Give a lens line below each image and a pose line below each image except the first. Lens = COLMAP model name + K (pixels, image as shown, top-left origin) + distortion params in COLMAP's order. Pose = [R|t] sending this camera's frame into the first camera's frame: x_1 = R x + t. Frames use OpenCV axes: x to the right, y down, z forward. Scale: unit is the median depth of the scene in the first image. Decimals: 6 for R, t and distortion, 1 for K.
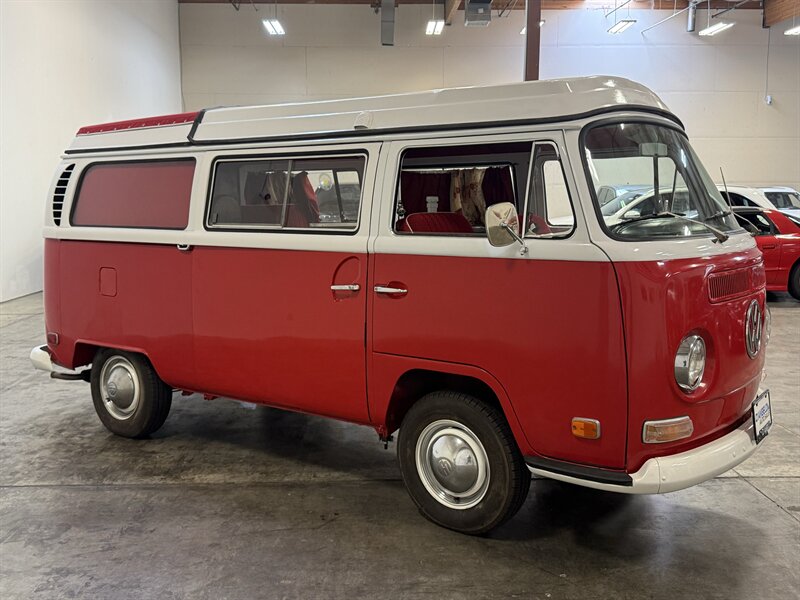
lens RADIAL K [[757.2, 0, 400.0], [0, 757.2, 300.0], [0, 0, 1]] dist [0.134996, -0.231136]
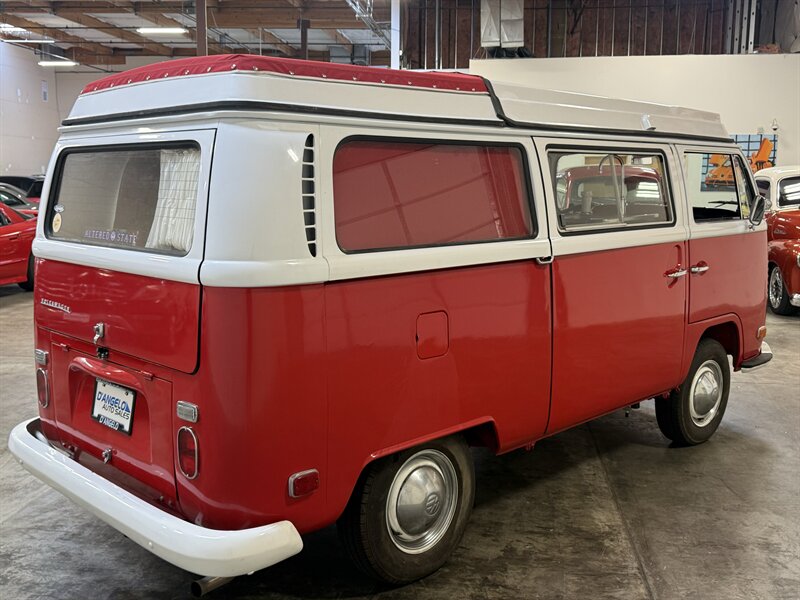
lens RADIAL K [[784.2, 0, 353.8], [0, 784.2, 305.1], [0, 0, 1]] dist [0.097110, -0.190277]
pose [[0.216288, -0.146619, 0.965258, -1.152140], [0.127437, 0.984441, 0.120978, -0.151788], [-0.967977, 0.096843, 0.231607, 1.052349]]
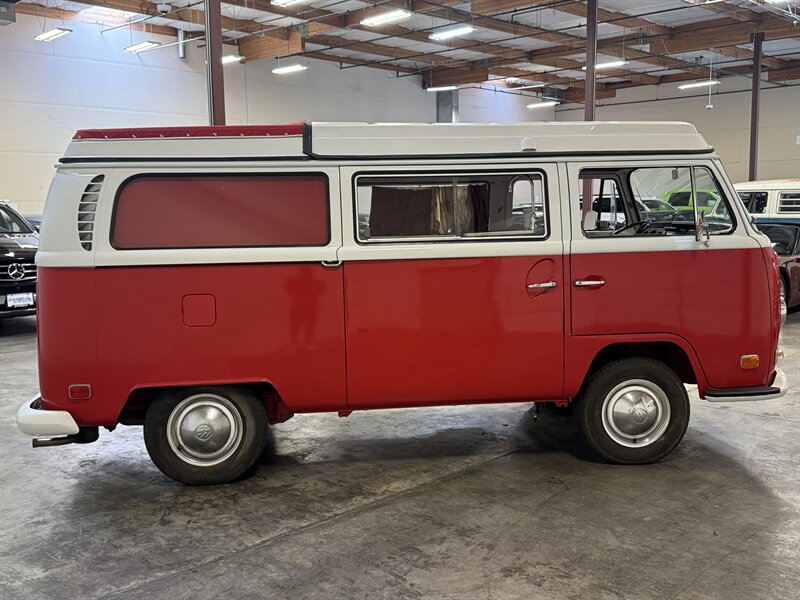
lens RADIAL K [[757.2, 0, 400.0], [0, 757.2, 300.0], [0, 0, 1]] dist [0.134996, -0.231136]
pose [[0.759612, -0.084273, 0.644893, -0.883887], [0.099936, 0.994918, 0.012300, -0.026638], [-0.642652, 0.055105, 0.764174, 0.212947]]
